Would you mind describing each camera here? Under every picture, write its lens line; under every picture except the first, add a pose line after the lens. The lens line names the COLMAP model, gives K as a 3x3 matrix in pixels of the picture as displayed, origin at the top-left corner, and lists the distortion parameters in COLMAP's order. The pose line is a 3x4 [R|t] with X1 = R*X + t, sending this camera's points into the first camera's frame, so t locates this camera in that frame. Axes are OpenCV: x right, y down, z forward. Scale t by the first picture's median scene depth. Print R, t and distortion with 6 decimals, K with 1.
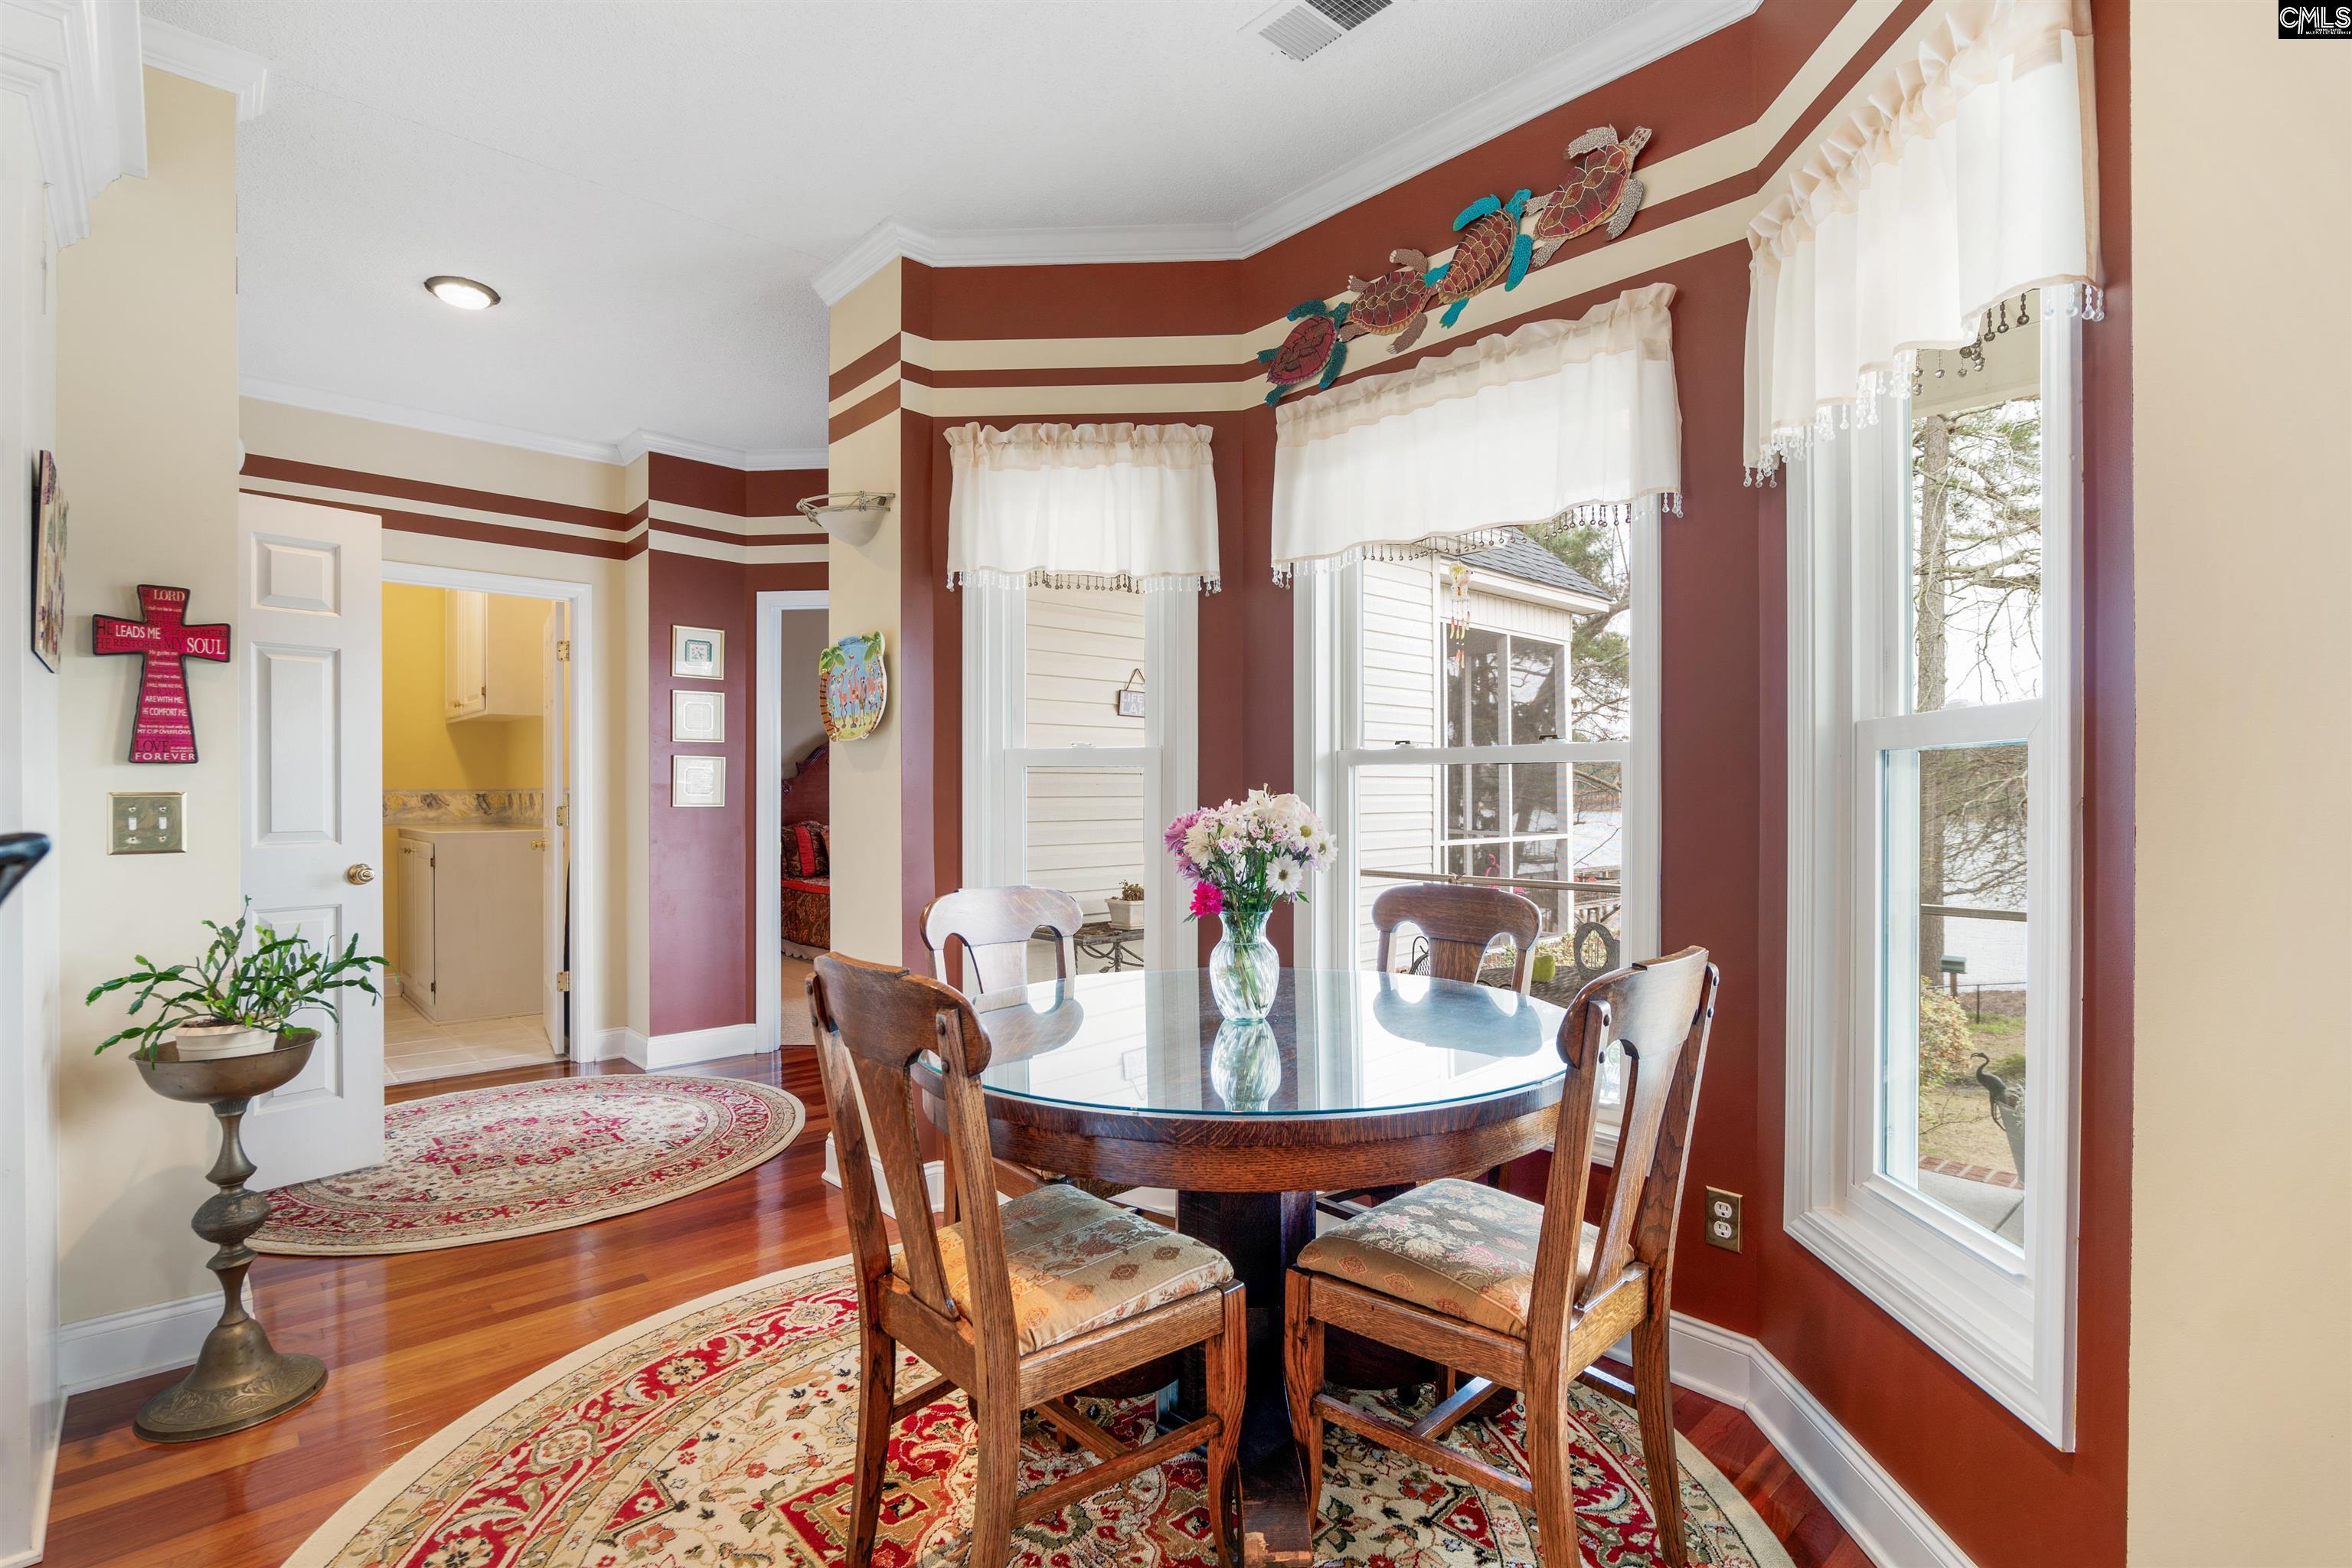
lens RADIAL K [[1103.6, 0, 1168.3], [0, 1103.6, 785.6], [0, 0, 1]] dist [-0.020089, 0.006186]
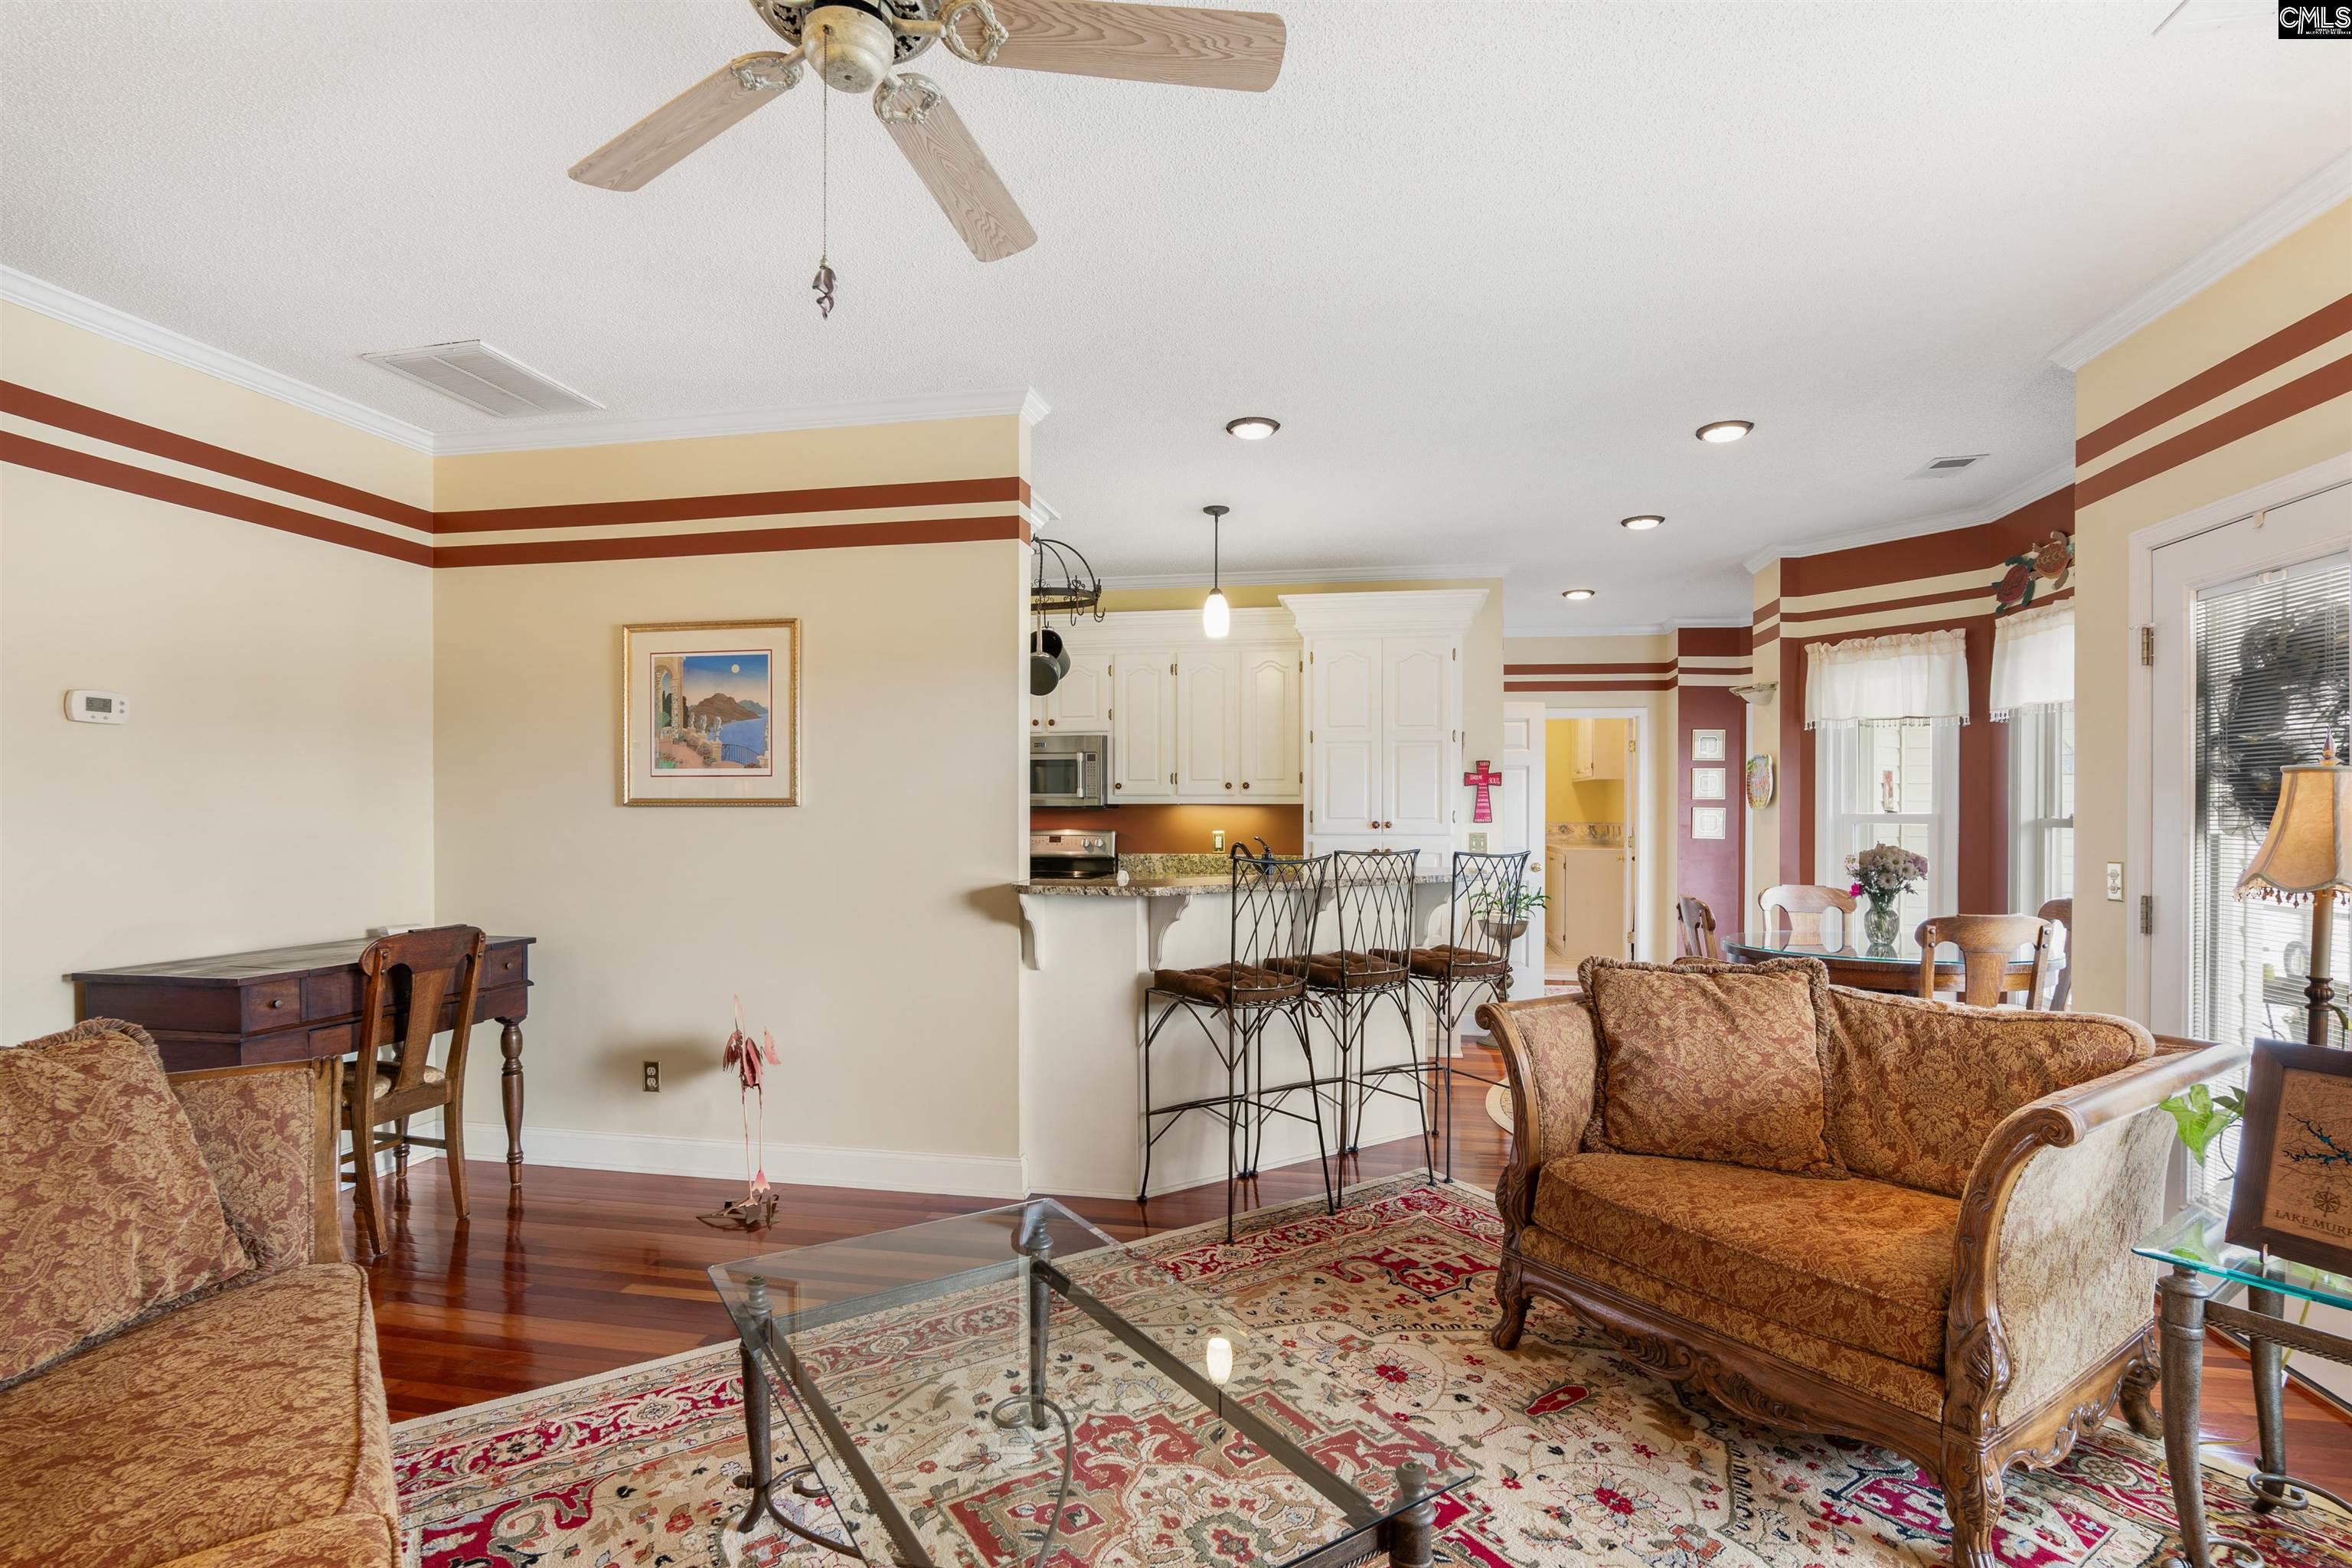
lens RADIAL K [[1103.6, 0, 1180.7], [0, 1103.6, 798.6], [0, 0, 1]] dist [-0.020089, 0.006186]
pose [[0.601440, -0.003434, -0.798911, 0.637880], [-0.001895, 0.999982, -0.005724, -0.045634], [0.798916, 0.004956, 0.601422, -0.961959]]
